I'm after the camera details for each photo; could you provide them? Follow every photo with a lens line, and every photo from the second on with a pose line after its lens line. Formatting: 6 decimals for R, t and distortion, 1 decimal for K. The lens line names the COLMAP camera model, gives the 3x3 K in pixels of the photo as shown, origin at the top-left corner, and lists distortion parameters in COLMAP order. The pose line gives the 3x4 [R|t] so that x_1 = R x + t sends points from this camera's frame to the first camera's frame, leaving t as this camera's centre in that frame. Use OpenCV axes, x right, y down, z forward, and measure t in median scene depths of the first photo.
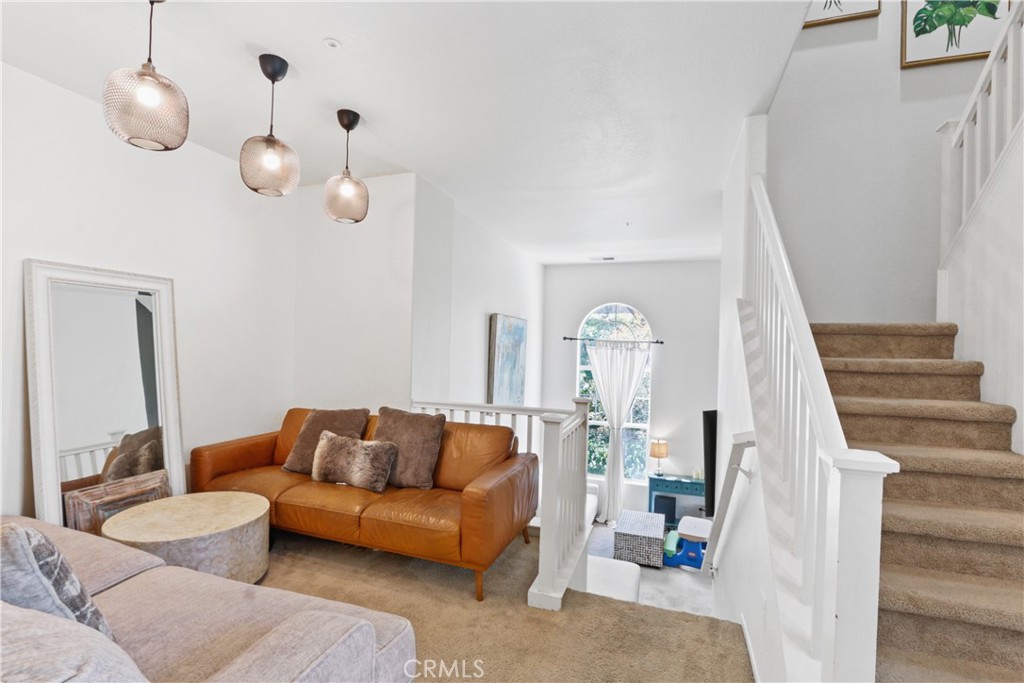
lens RADIAL K [[466.9, 0, 506.9], [0, 466.9, 343.4], [0, 0, 1]] dist [-0.003195, -0.000562]
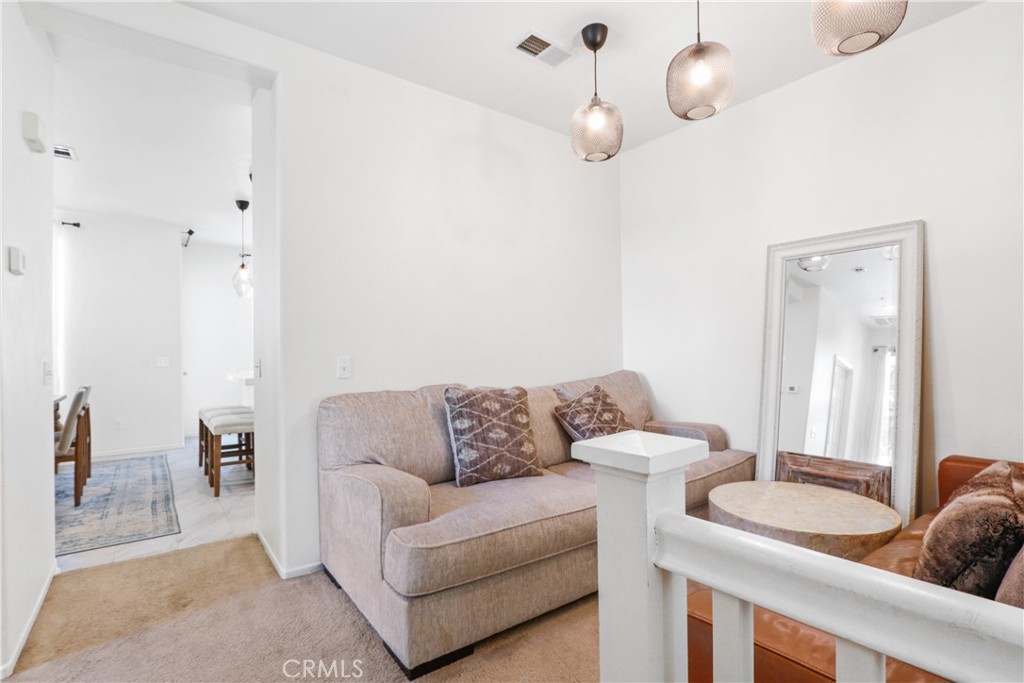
lens RADIAL K [[494.2, 0, 512.0], [0, 494.2, 341.5], [0, 0, 1]] dist [-0.026995, 0.000010]
pose [[-0.551426, -0.038061, -0.833355, 0.310595], [0.000903, 0.998931, -0.046221, 0.101278], [0.834223, -0.026240, -0.550802, 0.948541]]
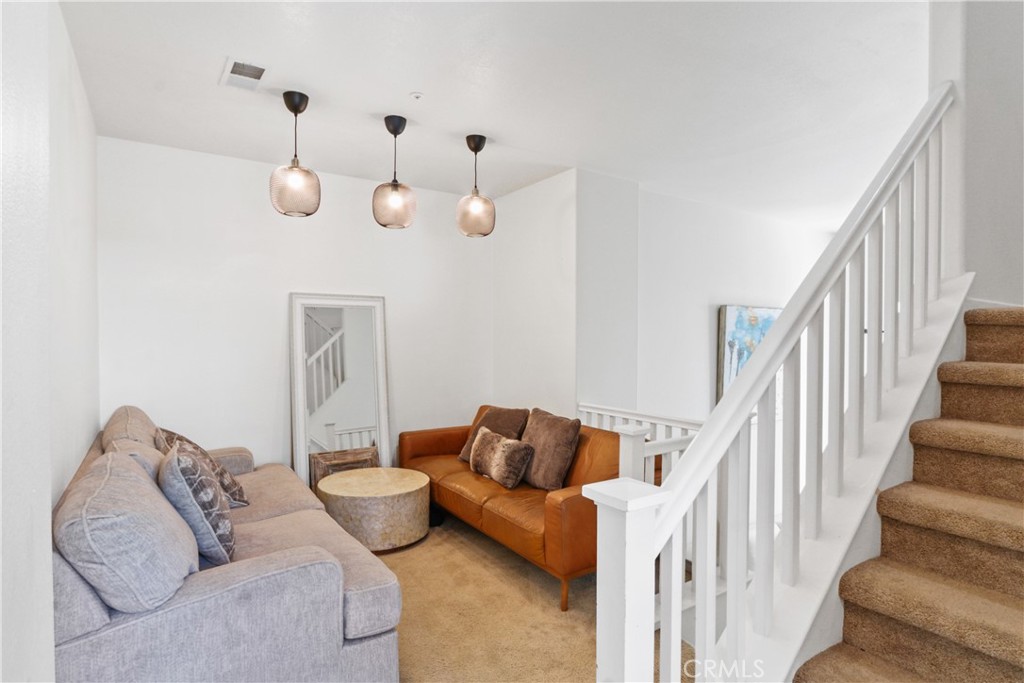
lens RADIAL K [[540.8, 0, 512.0], [0, 540.8, 341.5], [0, 0, 1]] dist [-0.000835, 0.000523]
pose [[0.804120, -0.012905, -0.594327, 0.466664], [0.016462, 0.999864, 0.000562, -0.013278], [0.594239, -0.010236, 0.804223, 0.025875]]
